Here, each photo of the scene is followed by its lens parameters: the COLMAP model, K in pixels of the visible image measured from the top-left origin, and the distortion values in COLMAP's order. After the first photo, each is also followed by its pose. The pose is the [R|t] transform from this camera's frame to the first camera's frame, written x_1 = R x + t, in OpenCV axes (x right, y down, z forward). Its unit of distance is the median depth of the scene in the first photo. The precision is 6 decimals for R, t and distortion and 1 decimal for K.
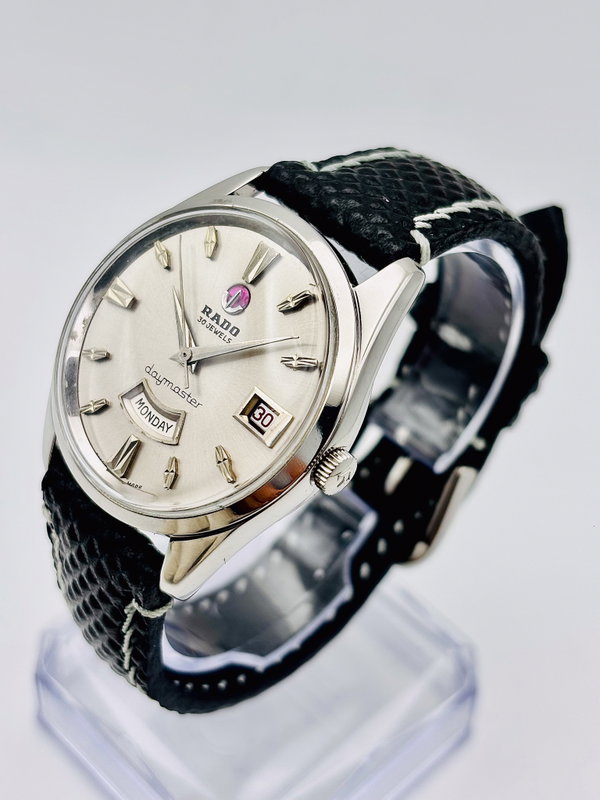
lens RADIAL K [[1233.4, 0, 294.2], [0, 1233.4, 402.9], [0, 0, 1]] dist [0.183387, -0.182775]
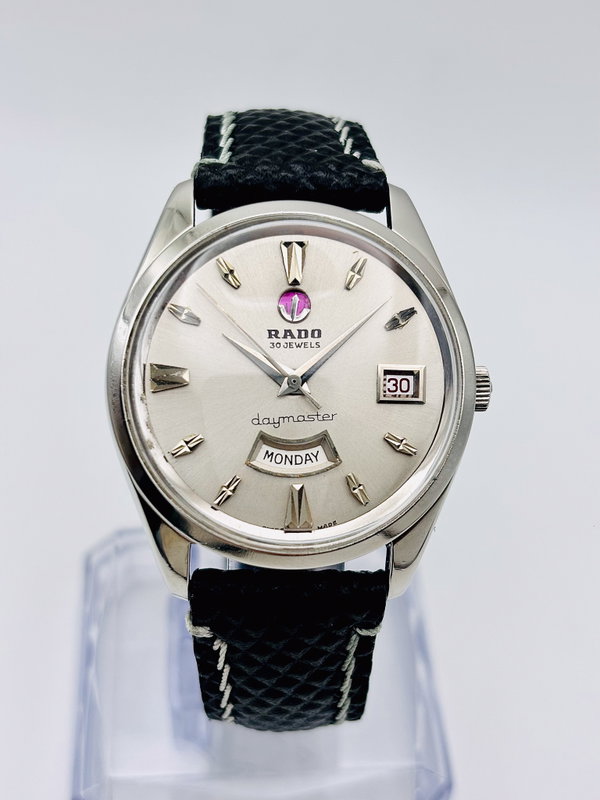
lens RADIAL K [[1233.4, 0, 294.2], [0, 1233.4, 402.9], [0, 0, 1]] dist [0.183387, -0.182775]
pose [[0.653158, -0.552934, 0.517349, -0.578832], [0.523412, 0.823397, 0.219220, -0.229823], [-0.547198, 0.127601, 0.827220, 0.213839]]
